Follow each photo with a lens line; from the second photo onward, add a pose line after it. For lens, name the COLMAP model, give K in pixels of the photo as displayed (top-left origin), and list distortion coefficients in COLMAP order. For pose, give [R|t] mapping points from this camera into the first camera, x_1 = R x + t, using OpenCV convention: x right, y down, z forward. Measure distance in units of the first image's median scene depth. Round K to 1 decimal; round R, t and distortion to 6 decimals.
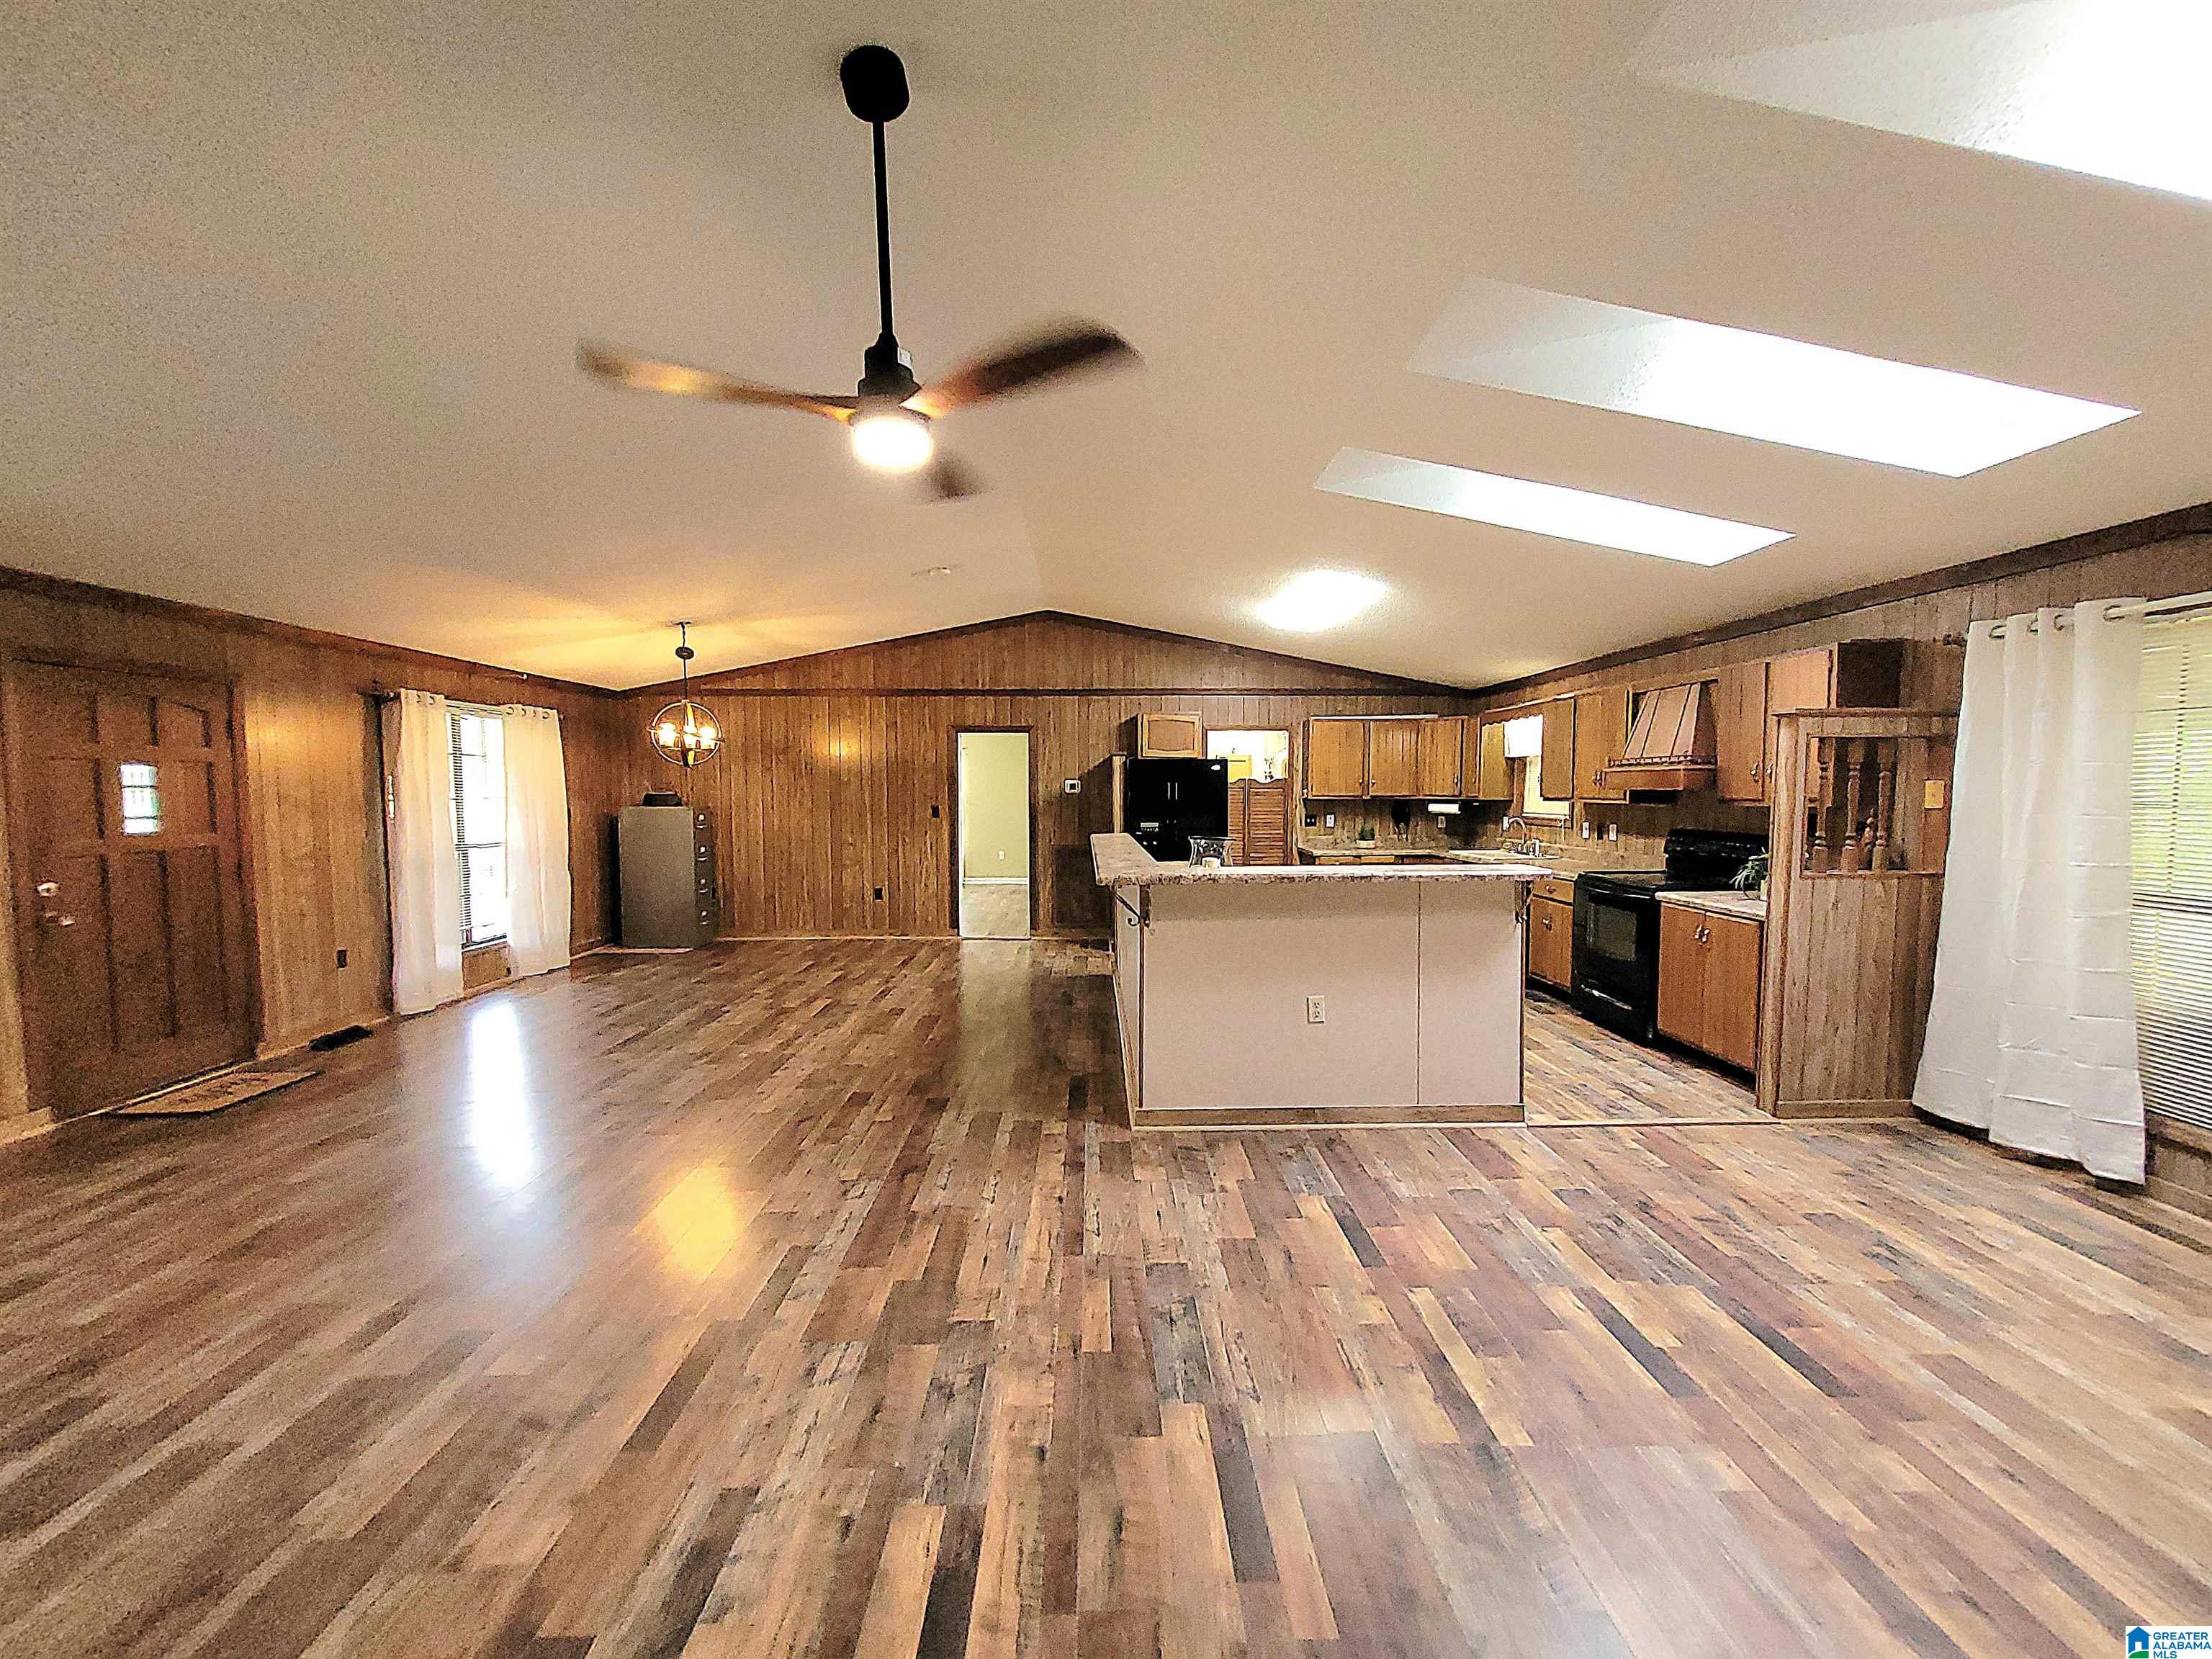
lens RADIAL K [[868.6, 0, 1107.1], [0, 868.6, 838.3], [0, 0, 1]] dist [0.004193, -0.000286]
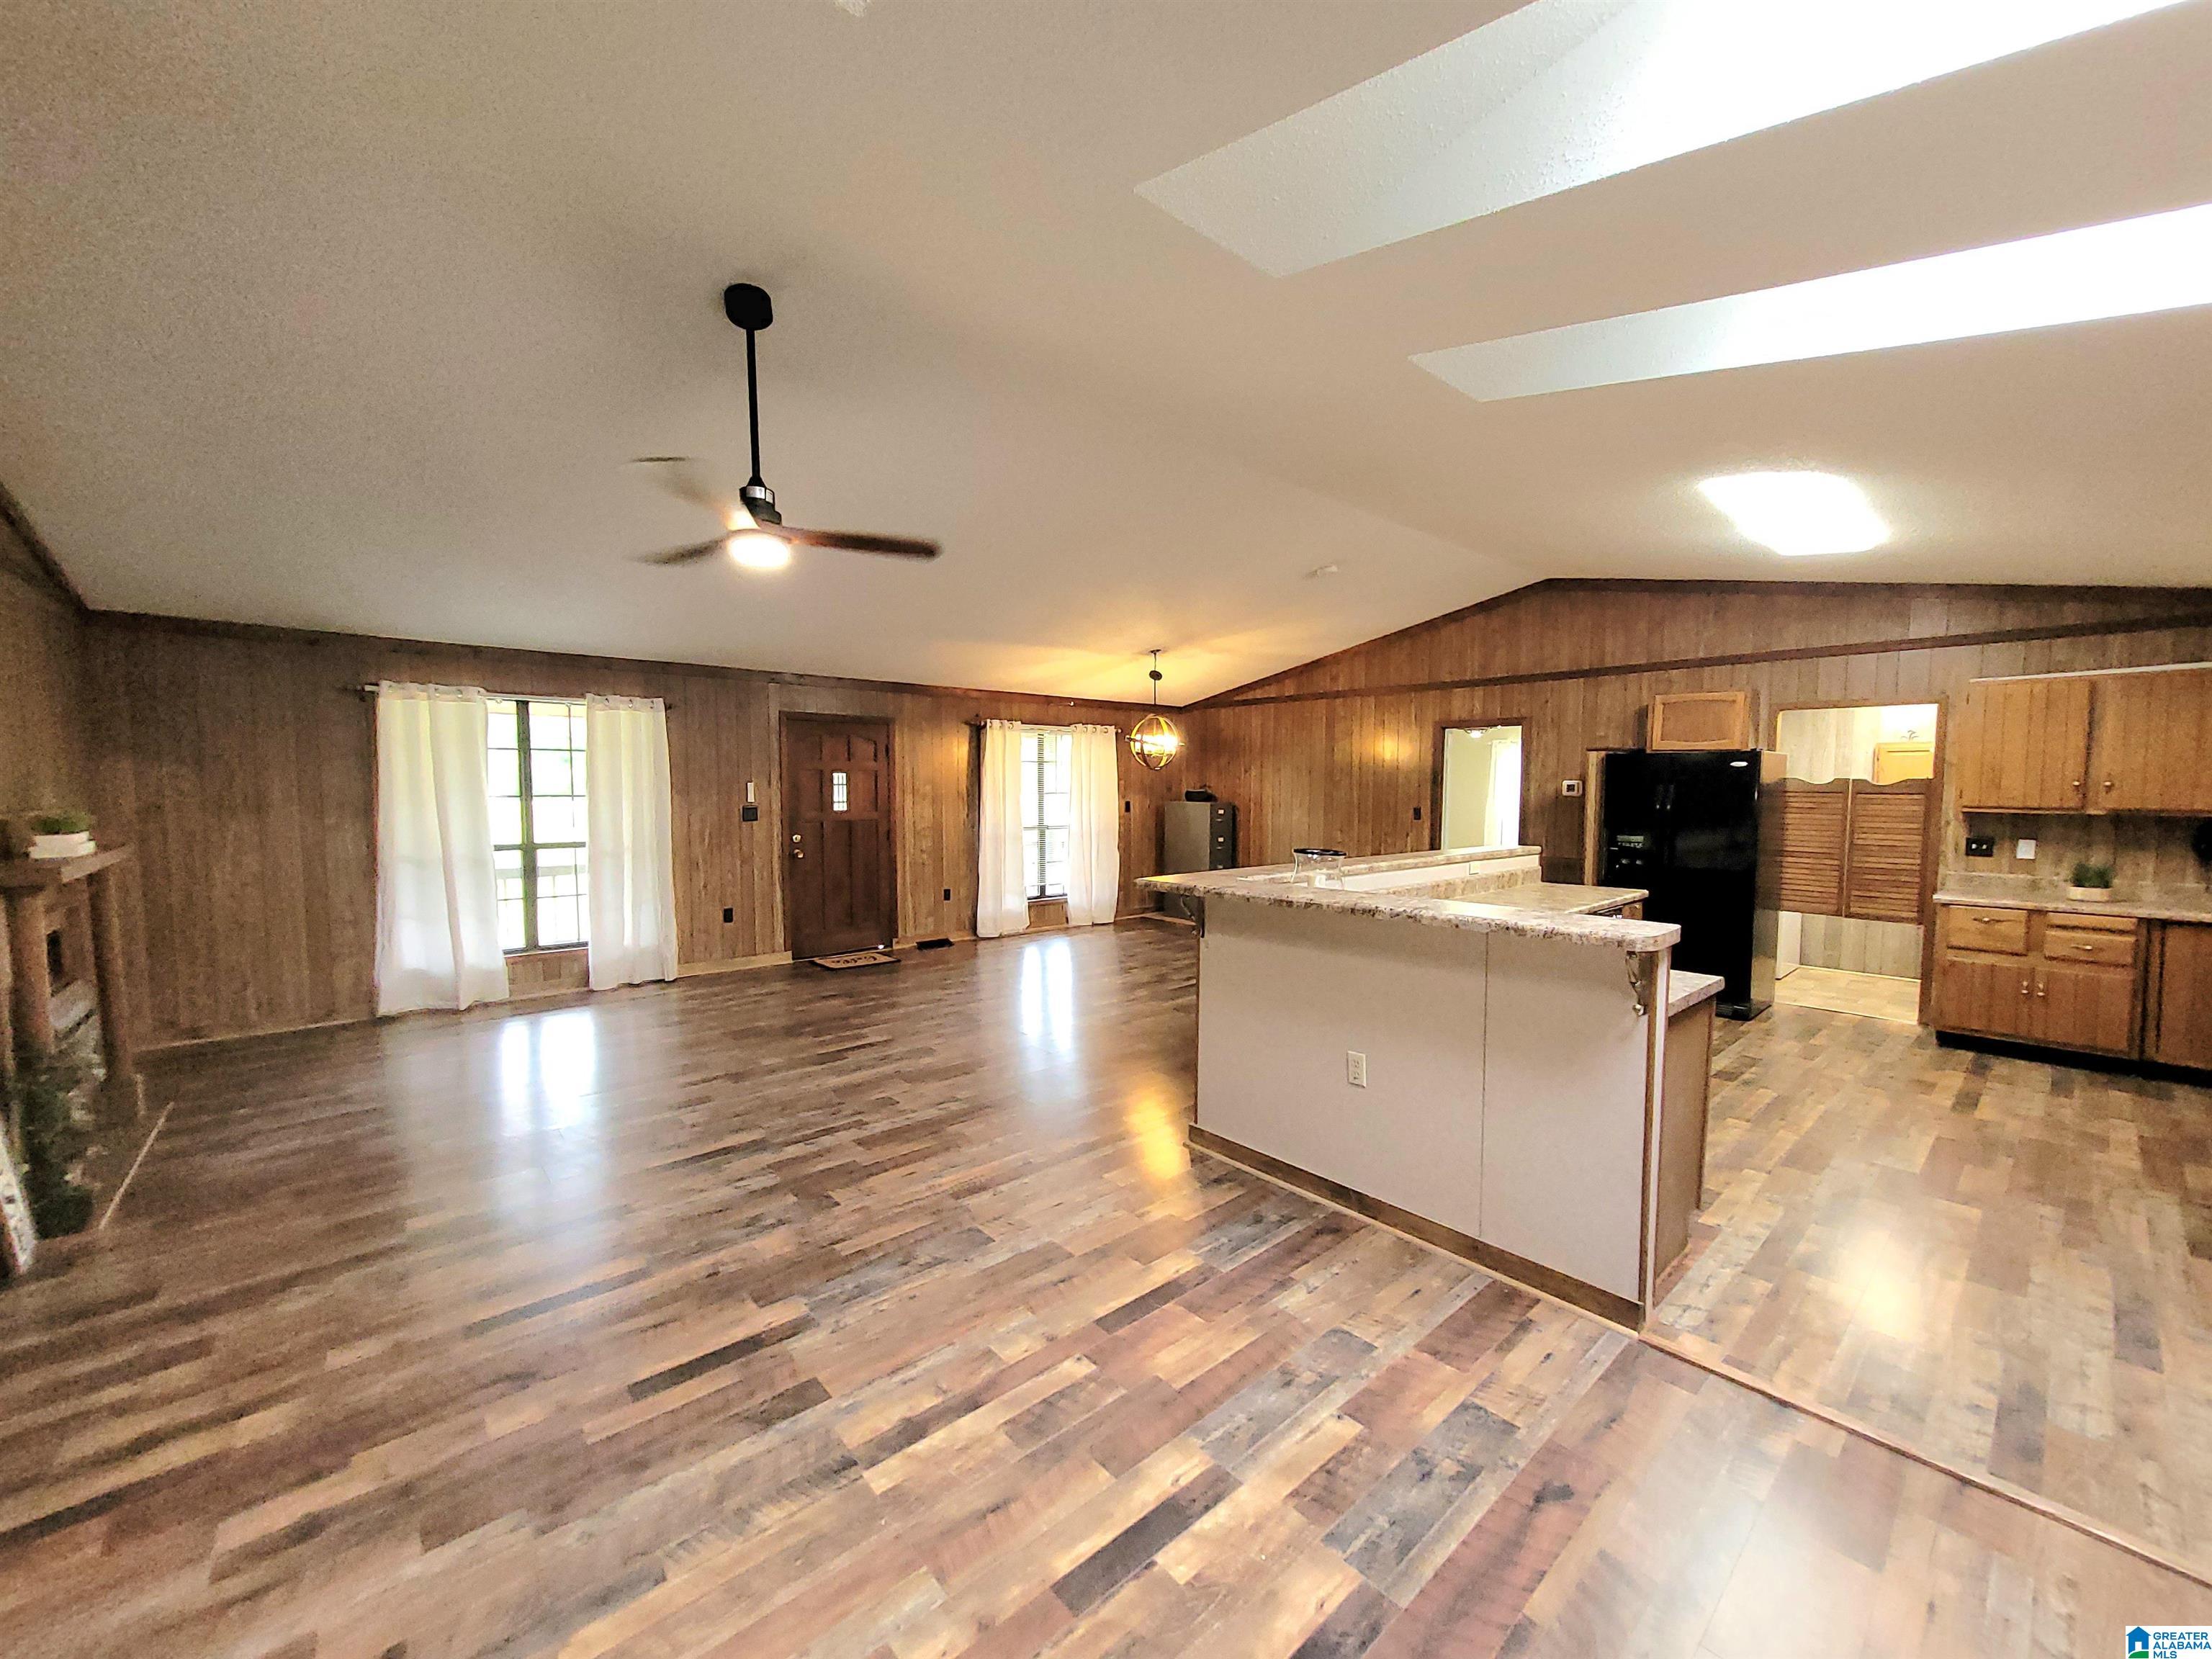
lens RADIAL K [[868.6, 0, 1108.7], [0, 868.6, 837.0], [0, 0, 1]] dist [0.004193, -0.000286]
pose [[0.646333, 0.052365, -0.761256, 0.473873], [-0.049636, 0.998415, 0.026537, -0.020219], [0.761439, 0.020634, 0.647908, 0.198602]]
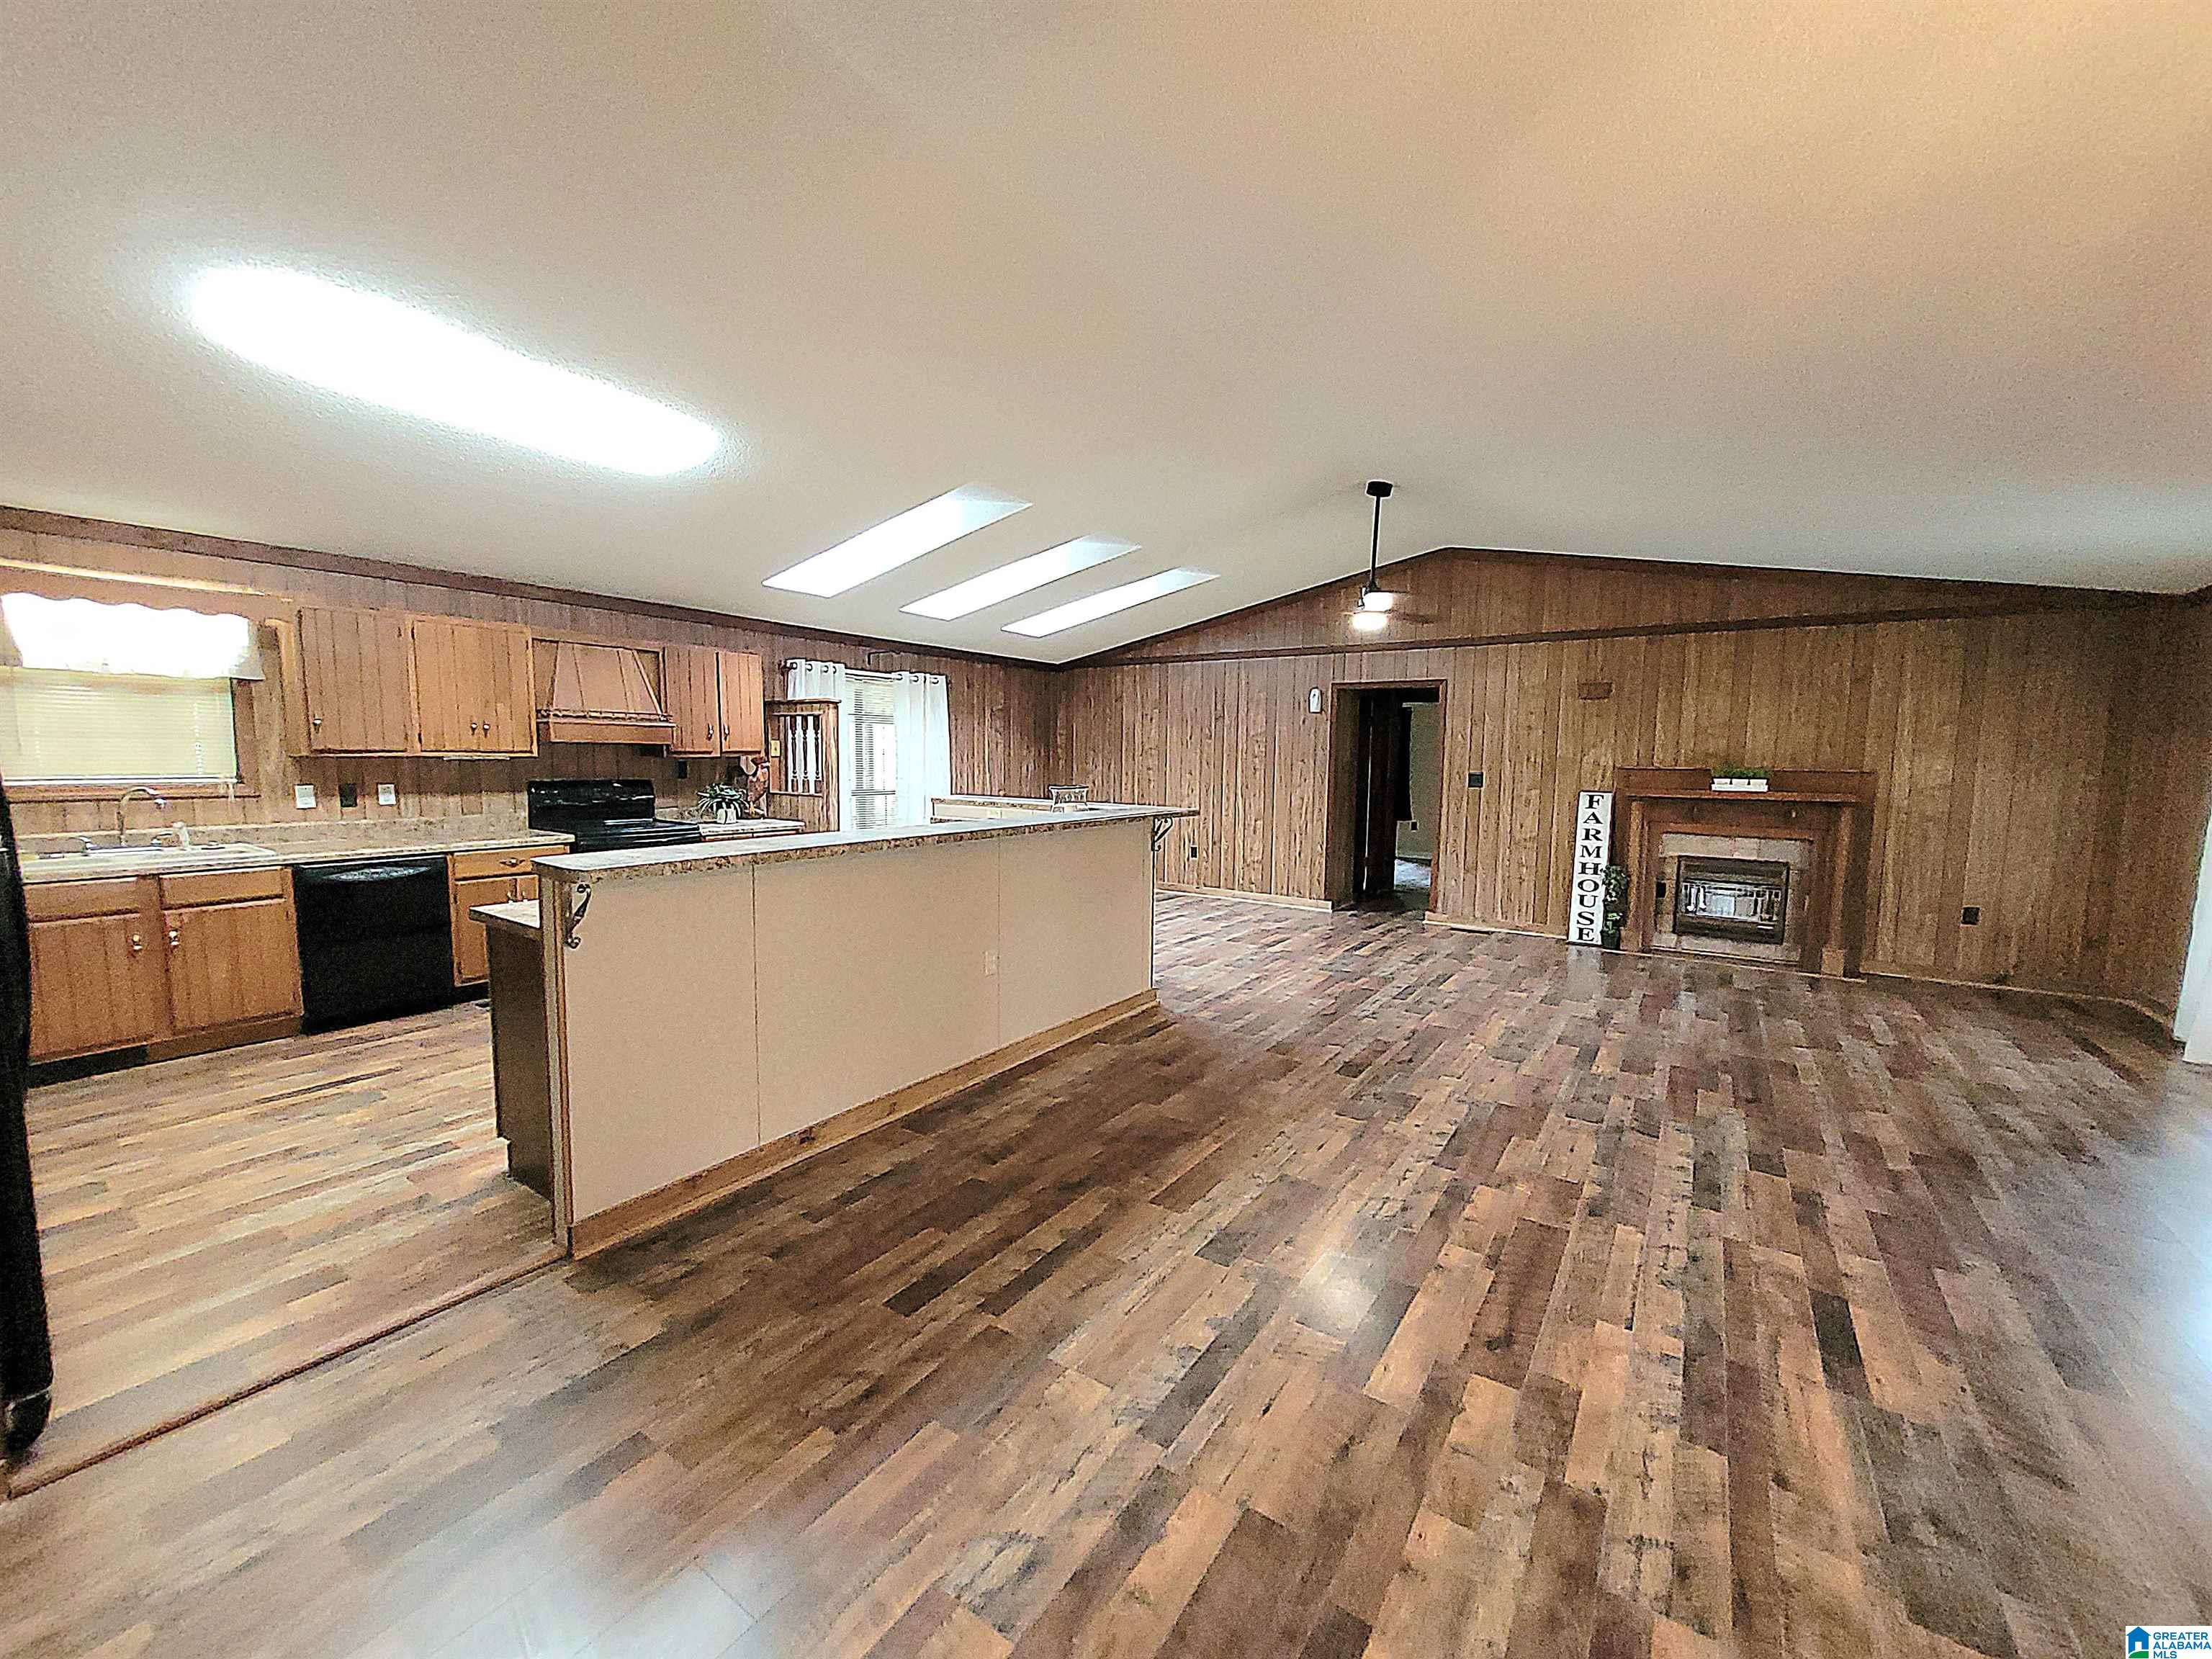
lens RADIAL K [[868.6, 0, 1107.9], [0, 868.6, 839.2], [0, 0, 1]] dist [0.004193, -0.000286]
pose [[-0.811820, -0.064799, 0.580302, -0.454022], [0.023057, 0.989491, 0.142747, -0.072413], [-0.583453, 0.129265, -0.801794, 1.415890]]
